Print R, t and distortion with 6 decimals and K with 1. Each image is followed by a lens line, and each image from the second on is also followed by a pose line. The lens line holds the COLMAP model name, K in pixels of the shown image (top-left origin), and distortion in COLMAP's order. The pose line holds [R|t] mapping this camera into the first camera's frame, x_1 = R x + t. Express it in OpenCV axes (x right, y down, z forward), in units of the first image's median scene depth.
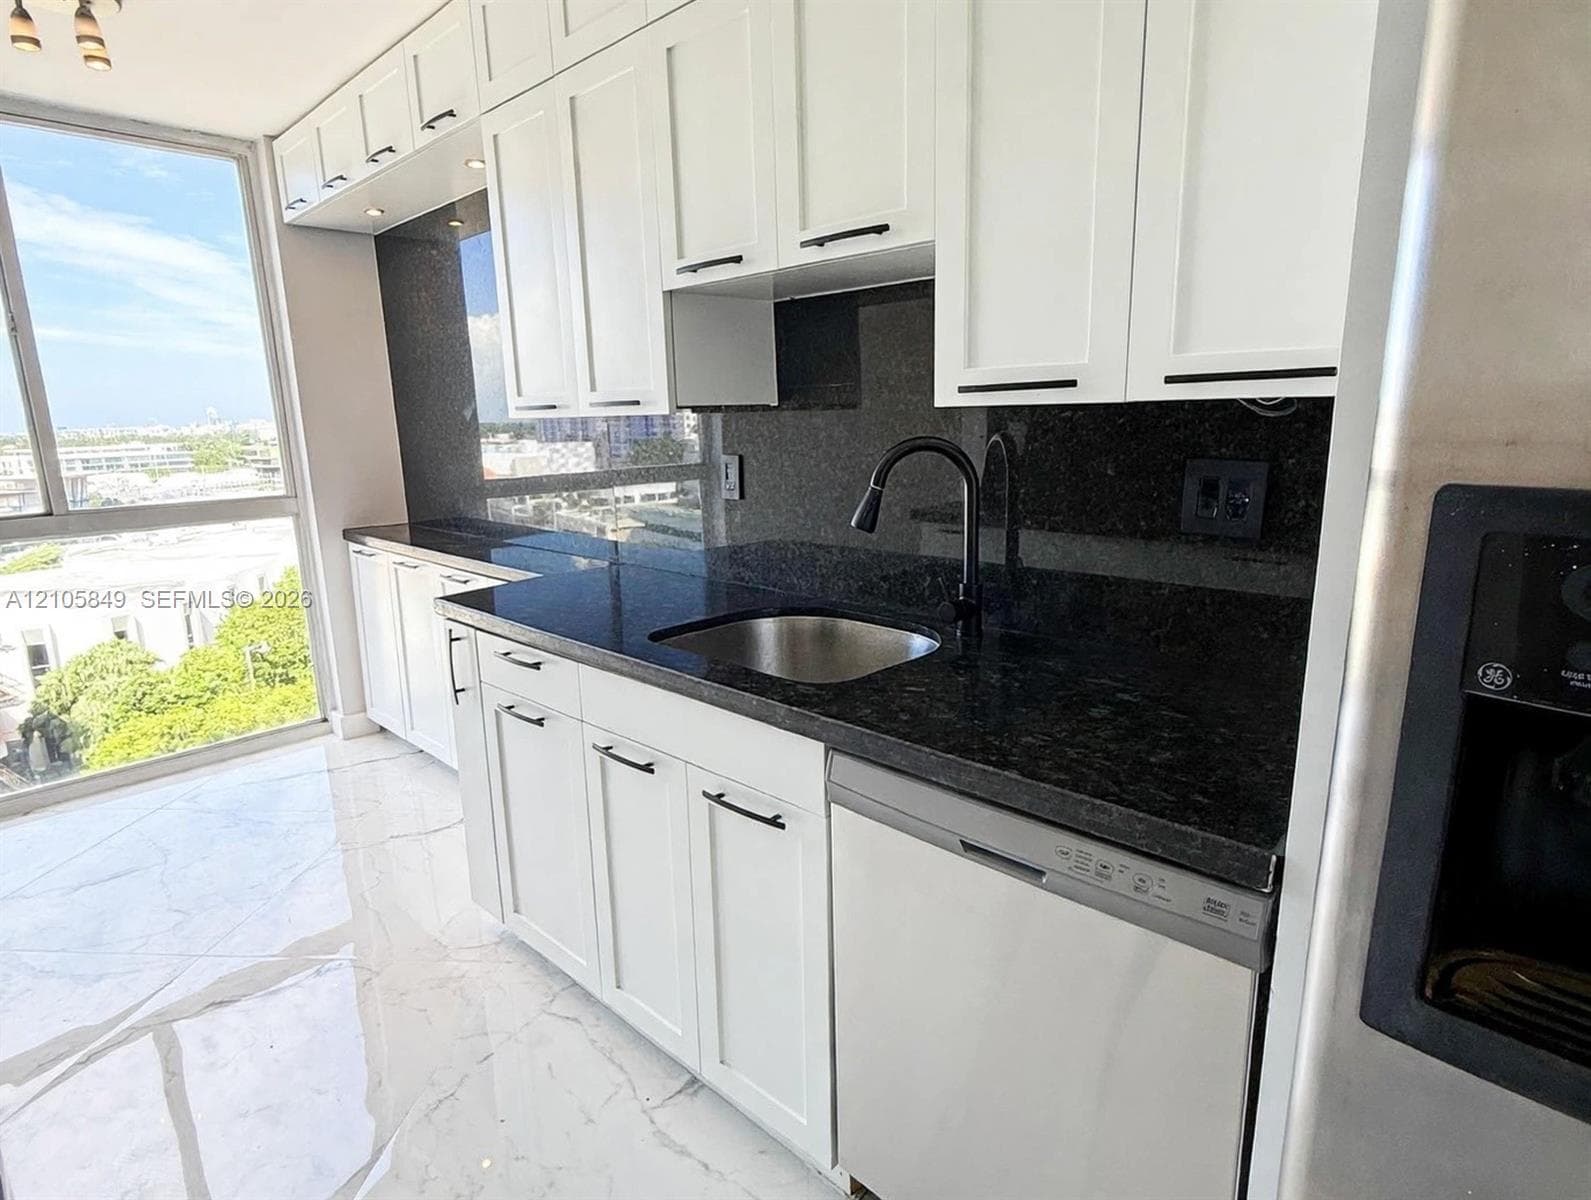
lens RADIAL K [[840.8, 0, 794.8], [0, 840.8, 590.8], [0, 0, 1]] dist [0.006935, -0.001384]
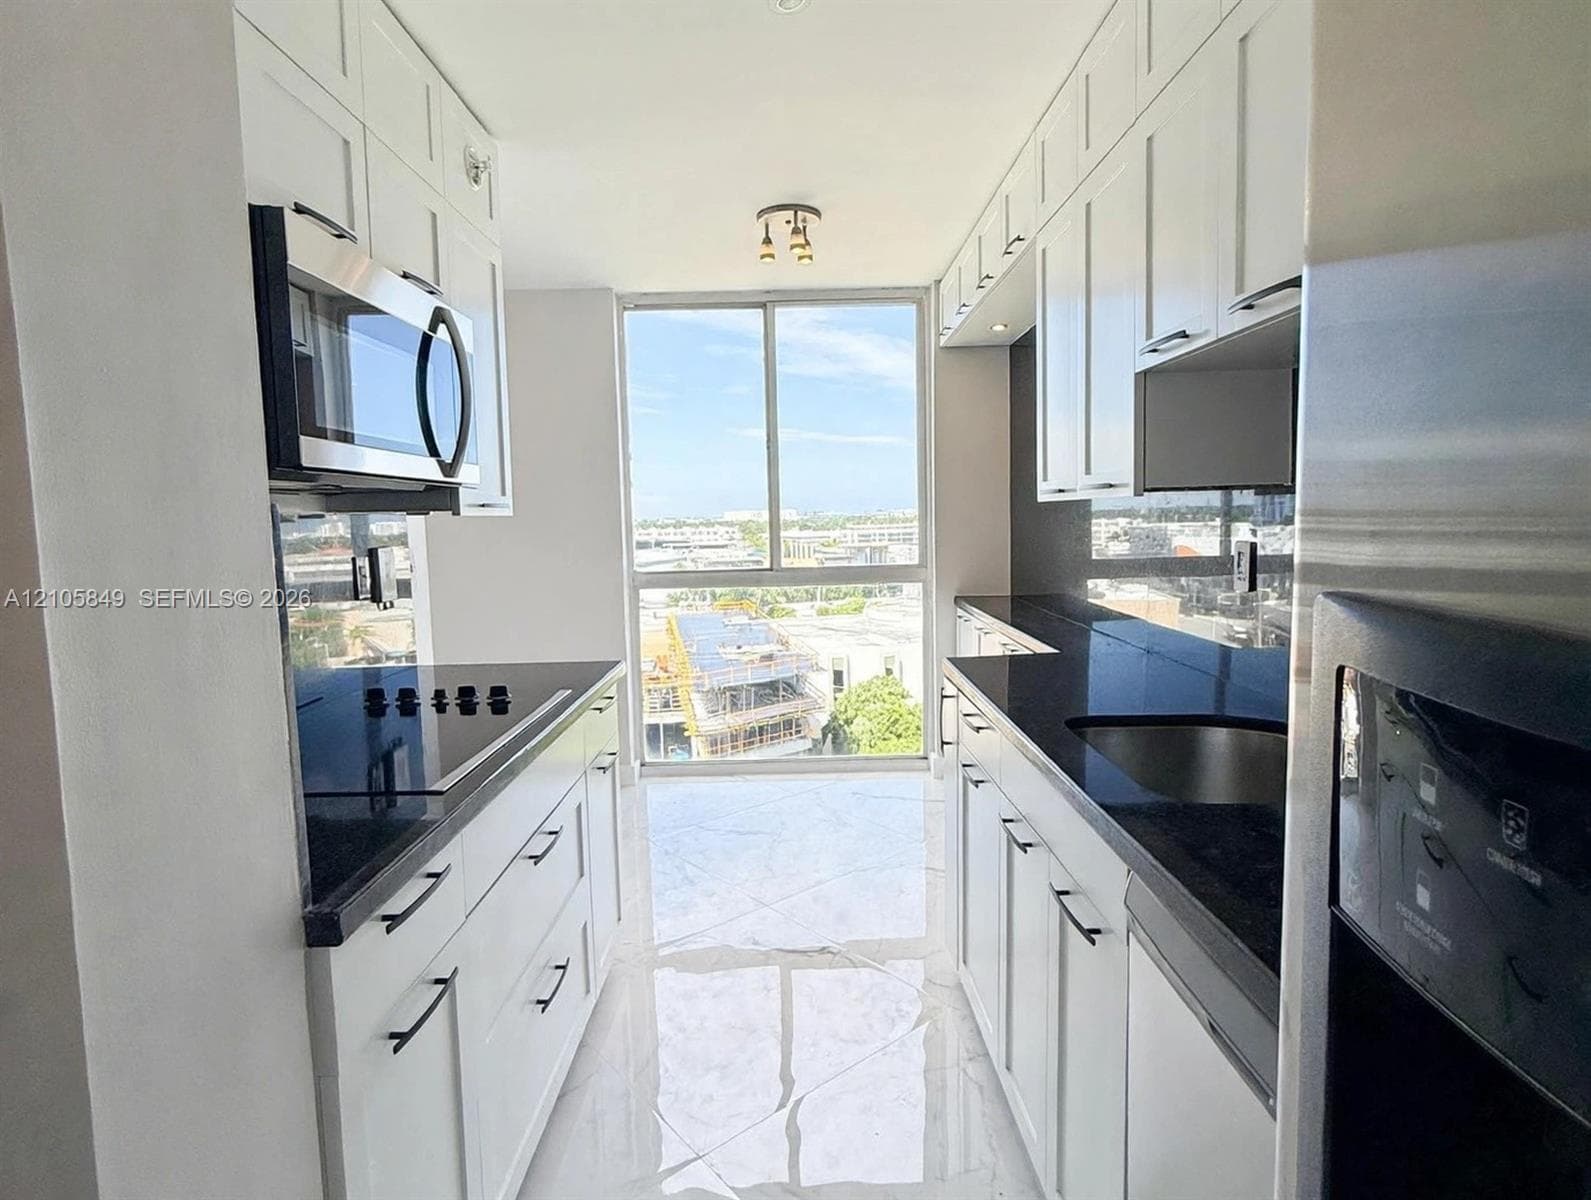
lens RADIAL K [[849.7, 0, 796.0], [0, 849.7, 596.0], [0, 0, 1]] dist [-0.002016, -0.001512]
pose [[0.691610, 0.076494, -0.718209, 0.154185], [-0.141315, 0.989489, -0.030694, -0.006835], [0.708312, 0.122722, 0.695150, 0.032694]]
